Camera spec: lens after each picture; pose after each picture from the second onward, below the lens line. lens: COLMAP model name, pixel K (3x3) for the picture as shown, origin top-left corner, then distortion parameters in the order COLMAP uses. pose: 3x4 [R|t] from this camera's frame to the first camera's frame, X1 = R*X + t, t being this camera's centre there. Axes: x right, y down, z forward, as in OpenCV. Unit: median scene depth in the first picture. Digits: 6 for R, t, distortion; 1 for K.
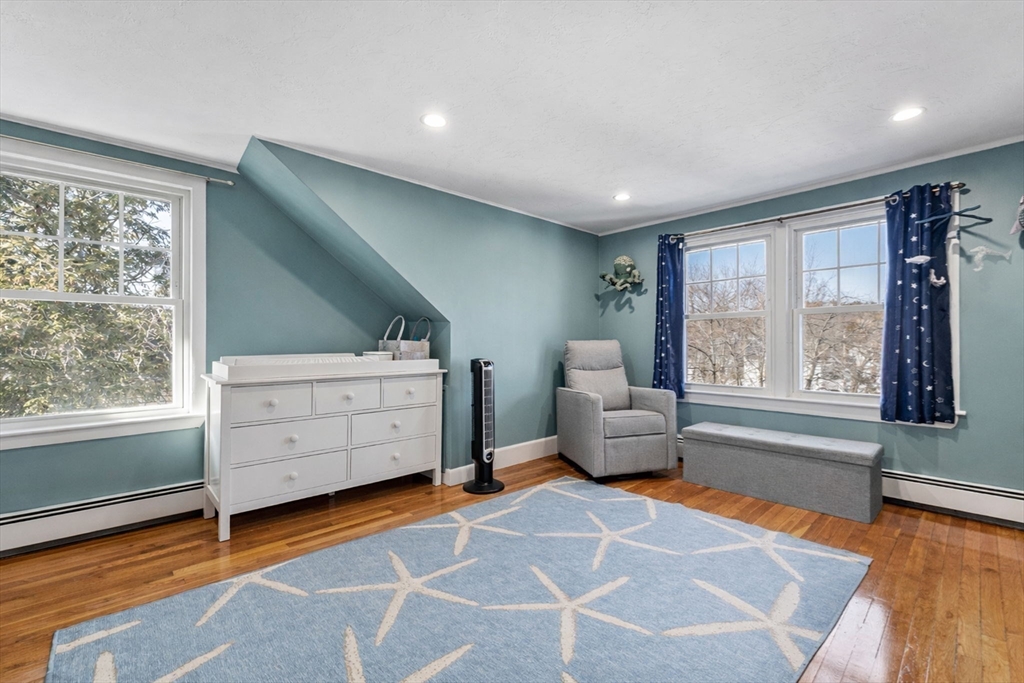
lens RADIAL K [[453.3, 0, 512.0], [0, 453.3, 341.5], [0, 0, 1]] dist [0.000146, 0.000325]
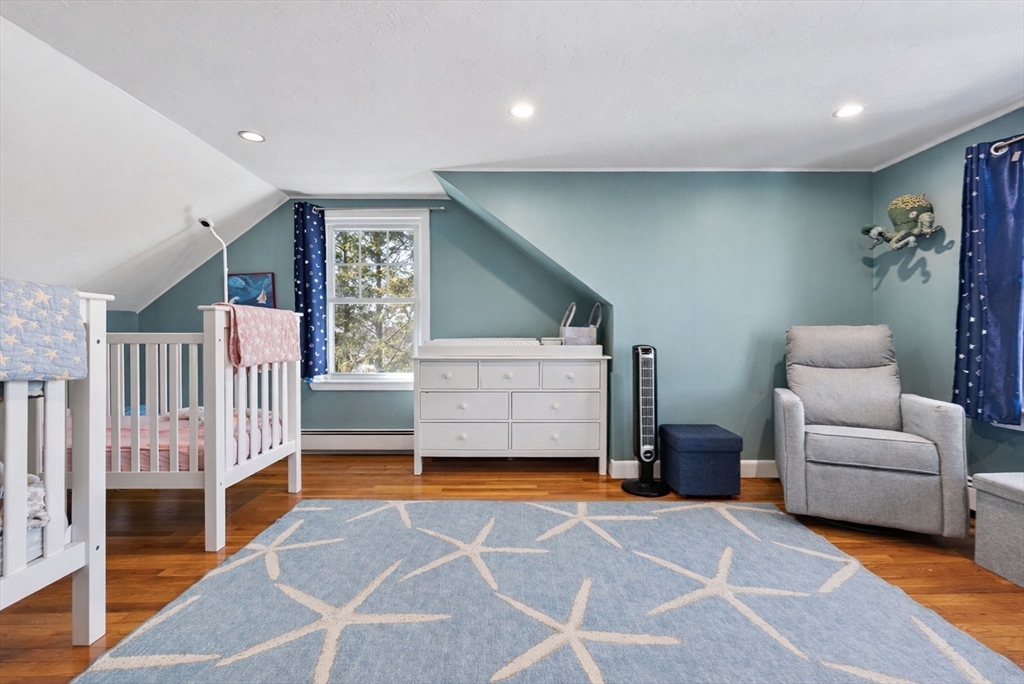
lens RADIAL K [[440.2, 0, 516.5], [0, 440.2, 333.5], [0, 0, 1]] dist [0.001077, 0.000732]
pose [[0.720591, 0.001423, -0.693359, 0.360398], [0.003298, 0.999980, 0.005480, 0.007701], [0.693352, -0.006236, 0.720572, 0.192277]]
